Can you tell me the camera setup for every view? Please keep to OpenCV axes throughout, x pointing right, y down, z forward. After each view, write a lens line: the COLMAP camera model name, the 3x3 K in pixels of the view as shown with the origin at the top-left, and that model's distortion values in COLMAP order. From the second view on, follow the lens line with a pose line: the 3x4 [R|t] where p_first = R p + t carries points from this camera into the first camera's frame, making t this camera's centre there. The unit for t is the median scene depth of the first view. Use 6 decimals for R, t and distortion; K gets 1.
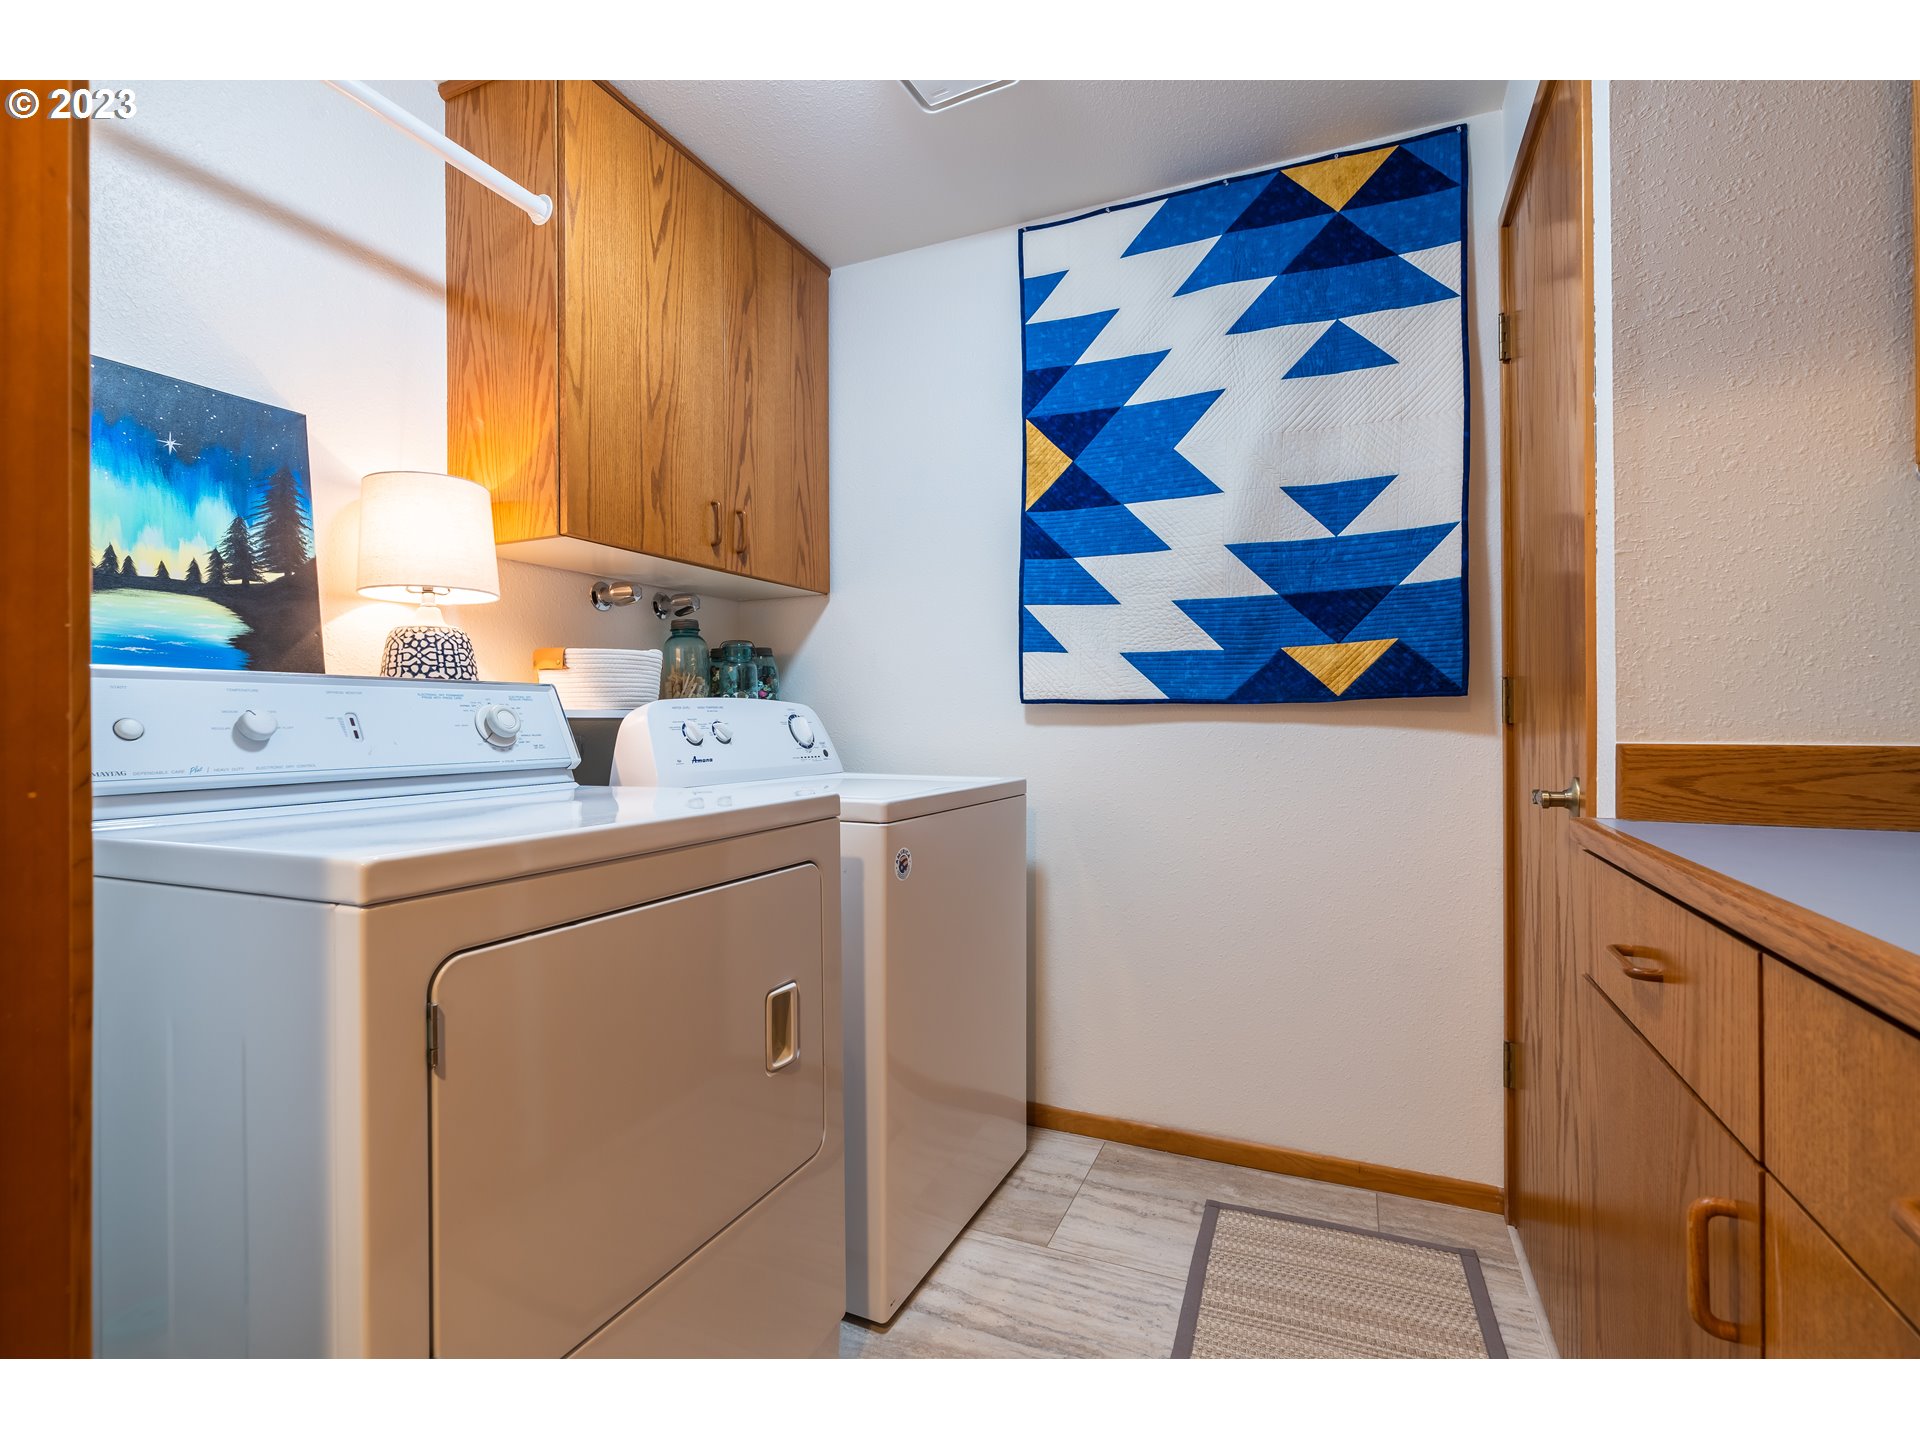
lens RADIAL K [[884.8, 0, 968.0], [0, 884.8, 720.7], [0, 0, 1]] dist [0.004970, 0.000310]
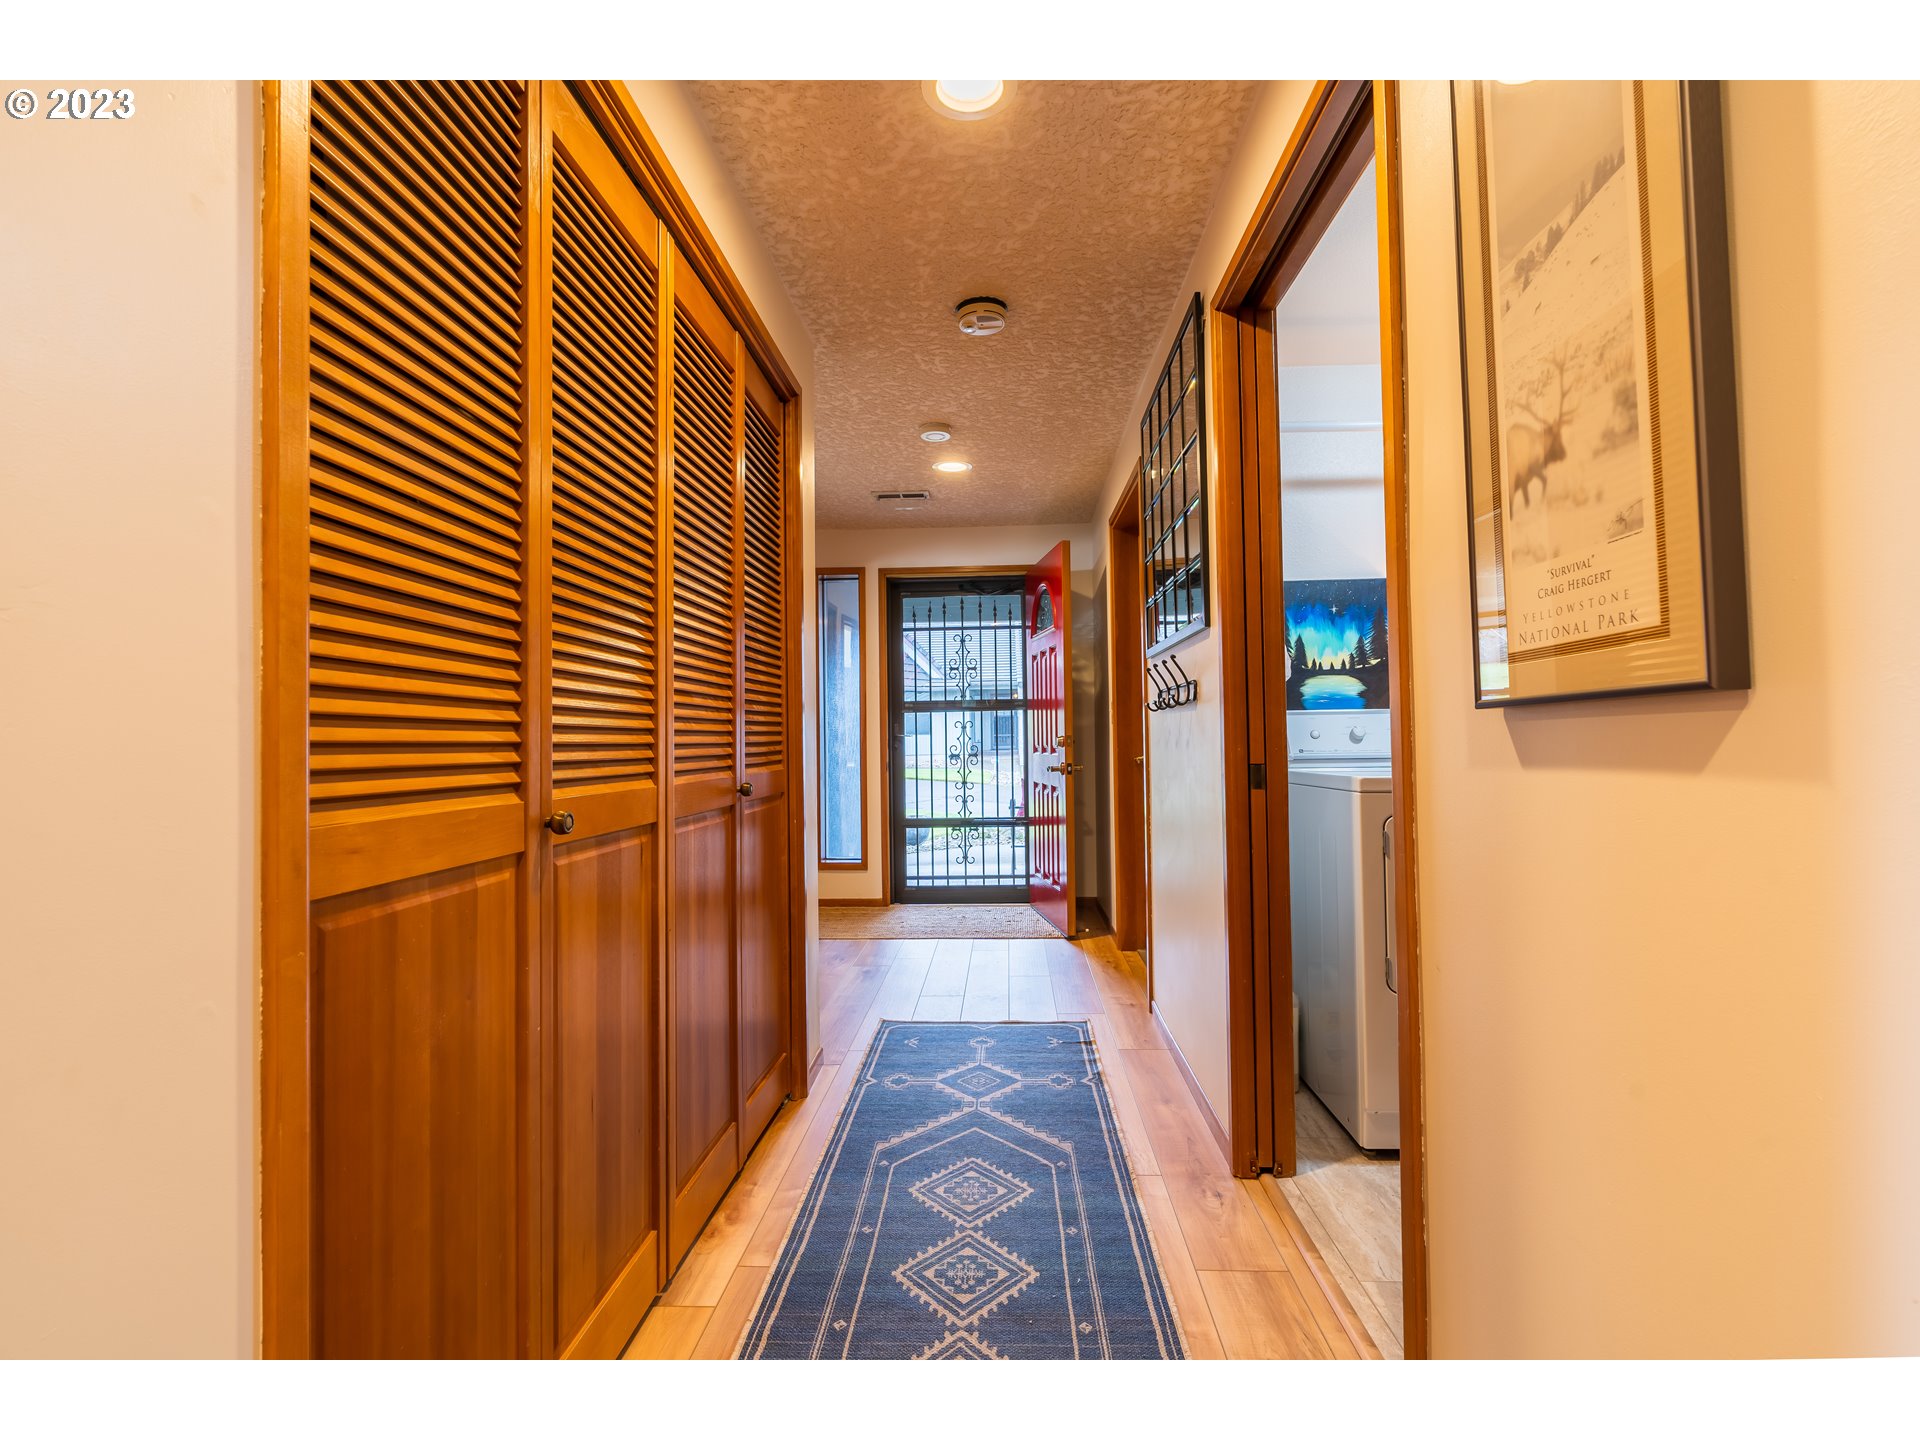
lens RADIAL K [[884.8, 0, 950.8], [0, 884.8, 729.9], [0, 0, 1]] dist [0.004970, 0.000310]
pose [[0.346650, -0.017416, -0.937833, 0.874908], [0.015621, 0.999796, -0.012793, 0.009408], [0.937864, -0.010215, 0.346851, -0.701656]]
